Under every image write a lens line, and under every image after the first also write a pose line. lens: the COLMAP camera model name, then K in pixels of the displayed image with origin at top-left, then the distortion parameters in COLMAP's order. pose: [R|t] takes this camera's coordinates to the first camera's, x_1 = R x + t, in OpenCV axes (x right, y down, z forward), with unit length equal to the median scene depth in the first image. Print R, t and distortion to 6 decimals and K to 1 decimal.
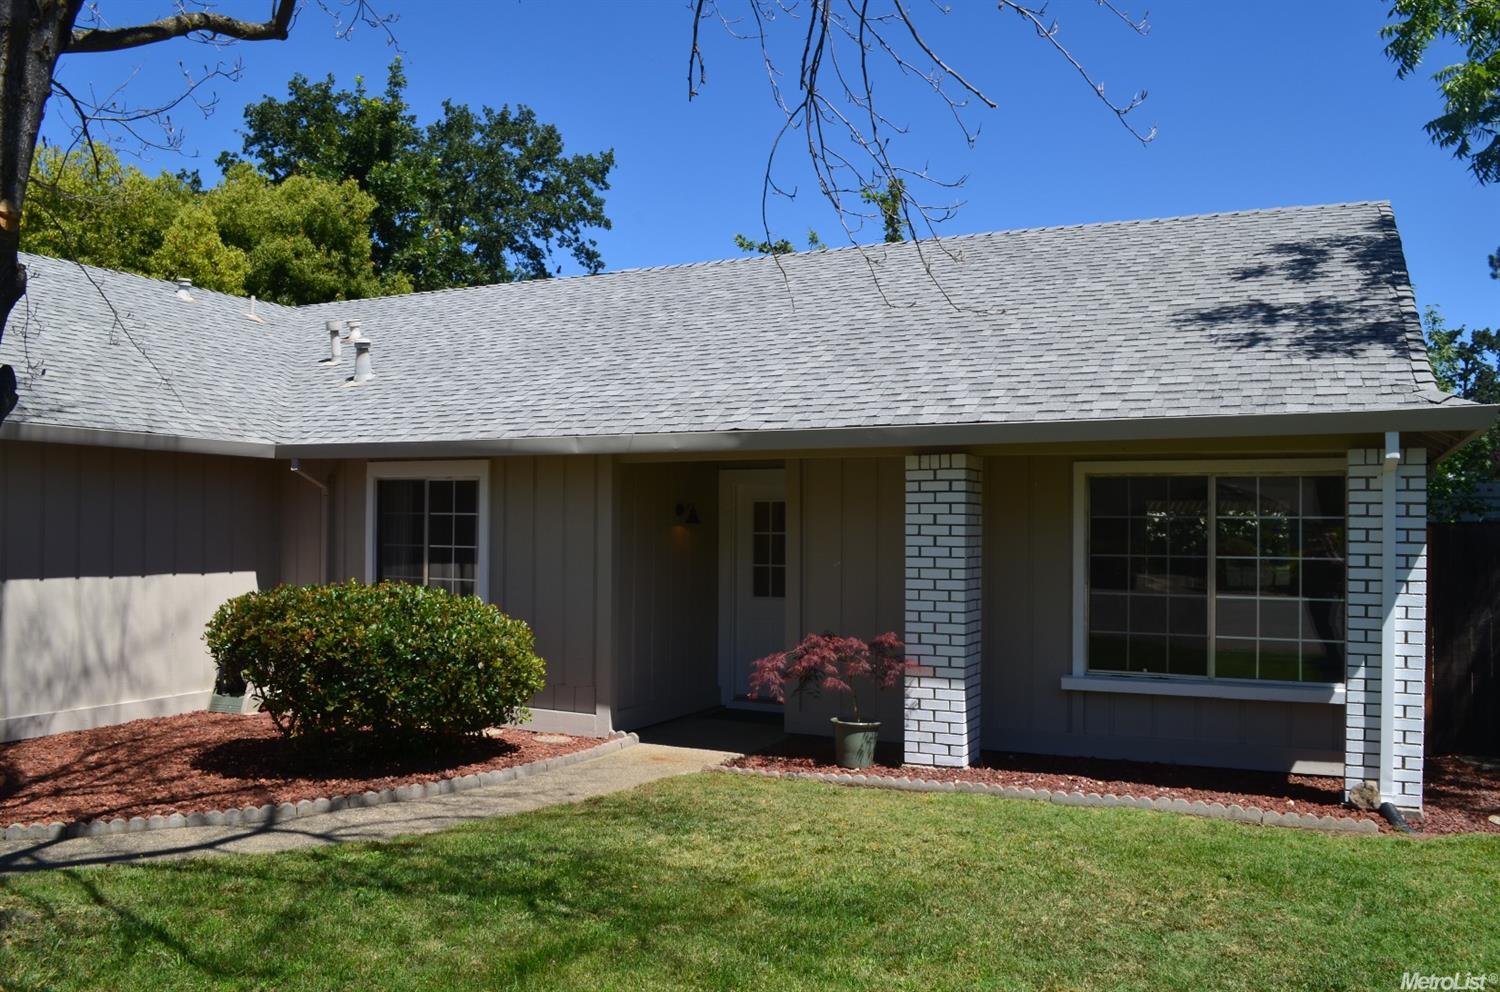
lens RADIAL K [[1179.0, 0, 748.3], [0, 1179.0, 501.7], [0, 0, 1]] dist [-0.085650, 0.014818]
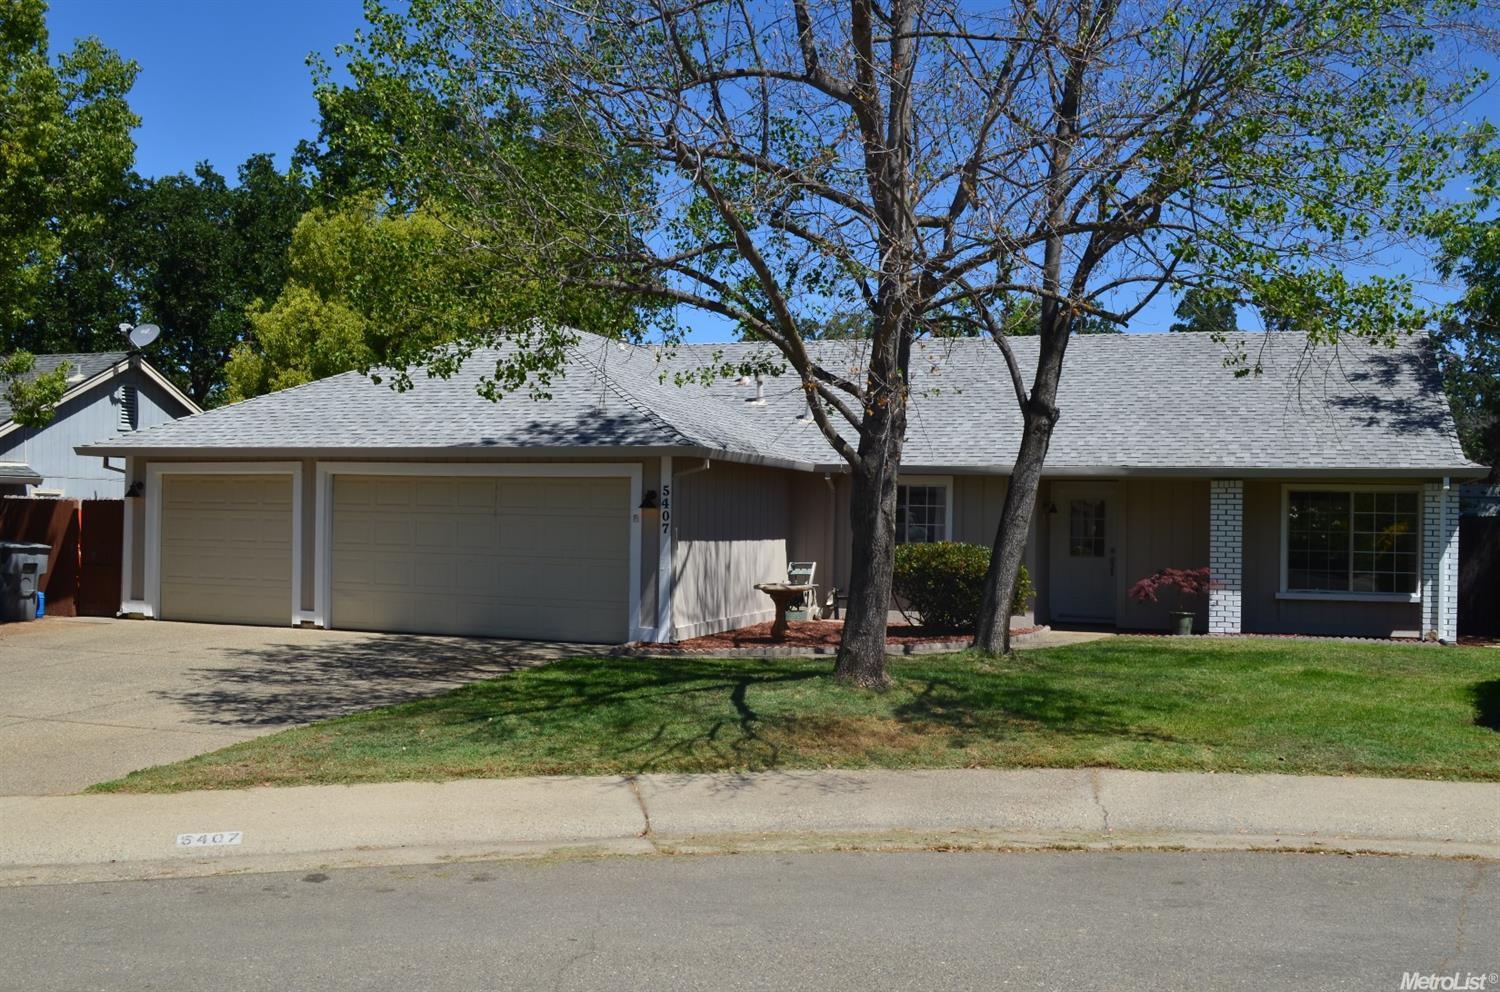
lens RADIAL K [[1429.5, 0, 740.3], [0, 1429.5, 497.4], [0, 0, 1]] dist [-0.069631, 0.000000]
pose [[0.993883, 0.010795, 0.109907, -0.947259], [-0.012041, 0.999871, 0.010675, -0.026884], [-0.109778, -0.011933, 0.993885, -1.348507]]
